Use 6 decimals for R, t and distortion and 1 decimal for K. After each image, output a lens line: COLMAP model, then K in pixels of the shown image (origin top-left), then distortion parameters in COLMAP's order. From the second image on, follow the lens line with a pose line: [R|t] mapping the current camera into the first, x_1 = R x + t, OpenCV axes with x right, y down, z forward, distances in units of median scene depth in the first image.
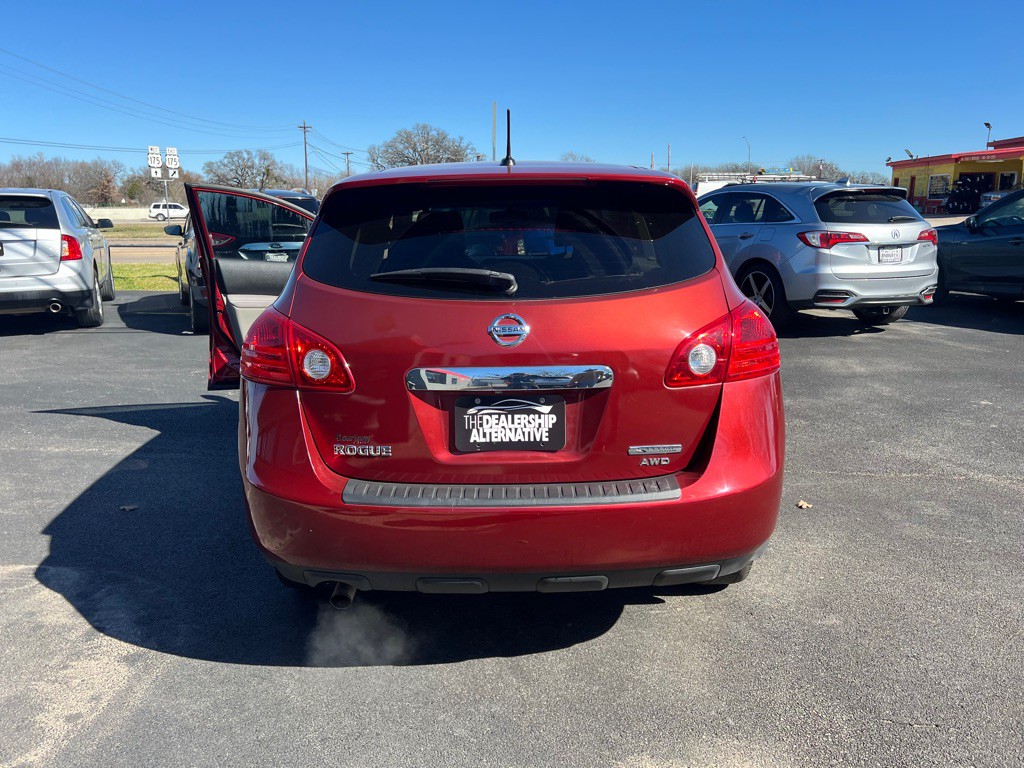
lens RADIAL K [[756.7, 0, 529.0], [0, 756.7, 405.9], [0, 0, 1]] dist [0.043802, -0.047398]
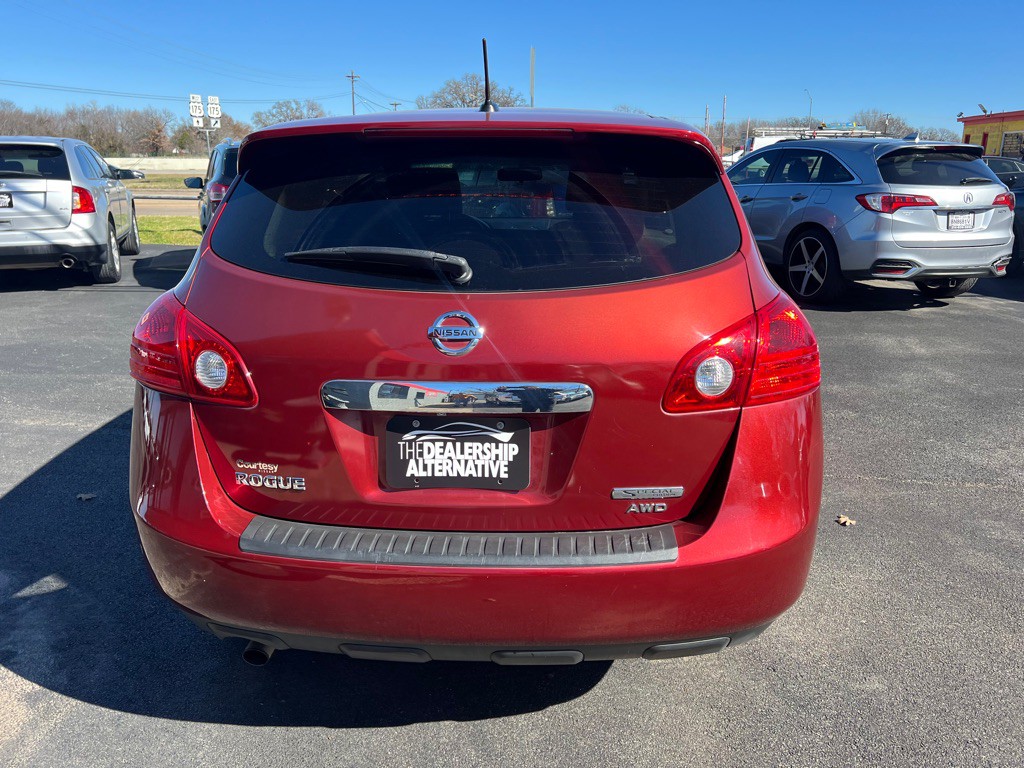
lens RADIAL K [[756.7, 0, 529.0], [0, 756.7, 405.9], [0, 0, 1]] dist [0.043802, -0.047398]
pose [[0.997986, 0.029541, -0.056128, 0.032852], [-0.026385, 0.998073, 0.056159, -0.026103], [0.057679, -0.054565, 0.996843, 0.089154]]
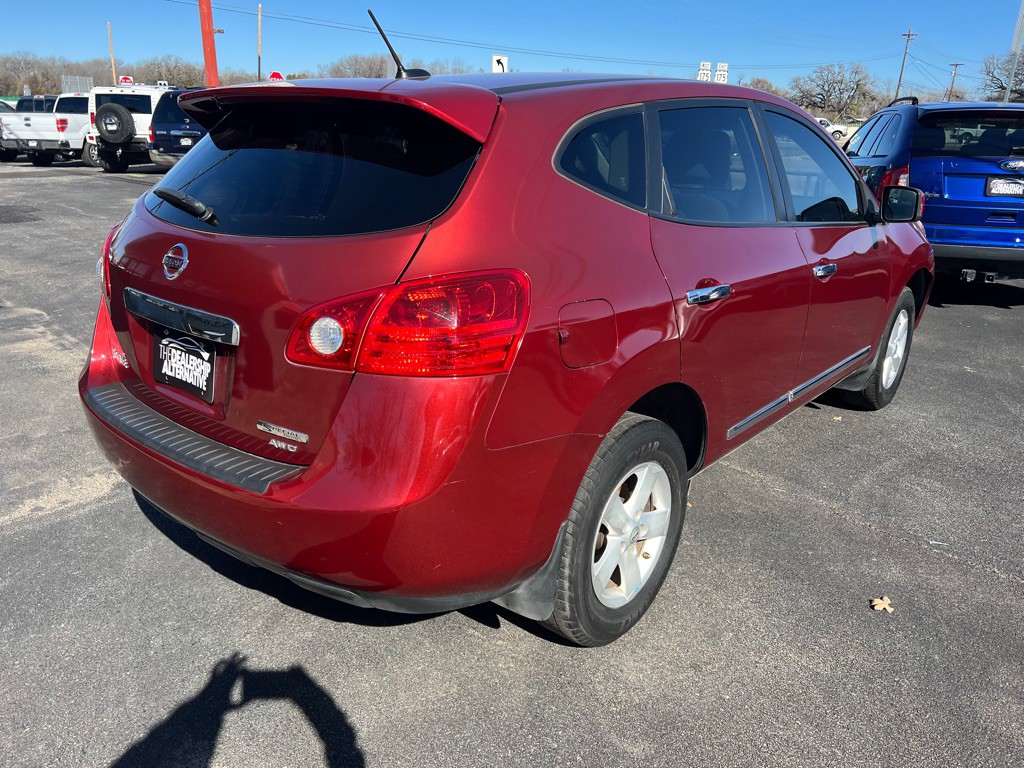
lens RADIAL K [[756.7, 0, 529.0], [0, 756.7, 405.9], [0, 0, 1]] dist [0.043802, -0.047398]
pose [[0.757284, 0.251201, -0.602842, 0.329165], [-0.191273, 0.967901, 0.163043, -0.060064], [0.624448, -0.008162, 0.781024, 0.194976]]
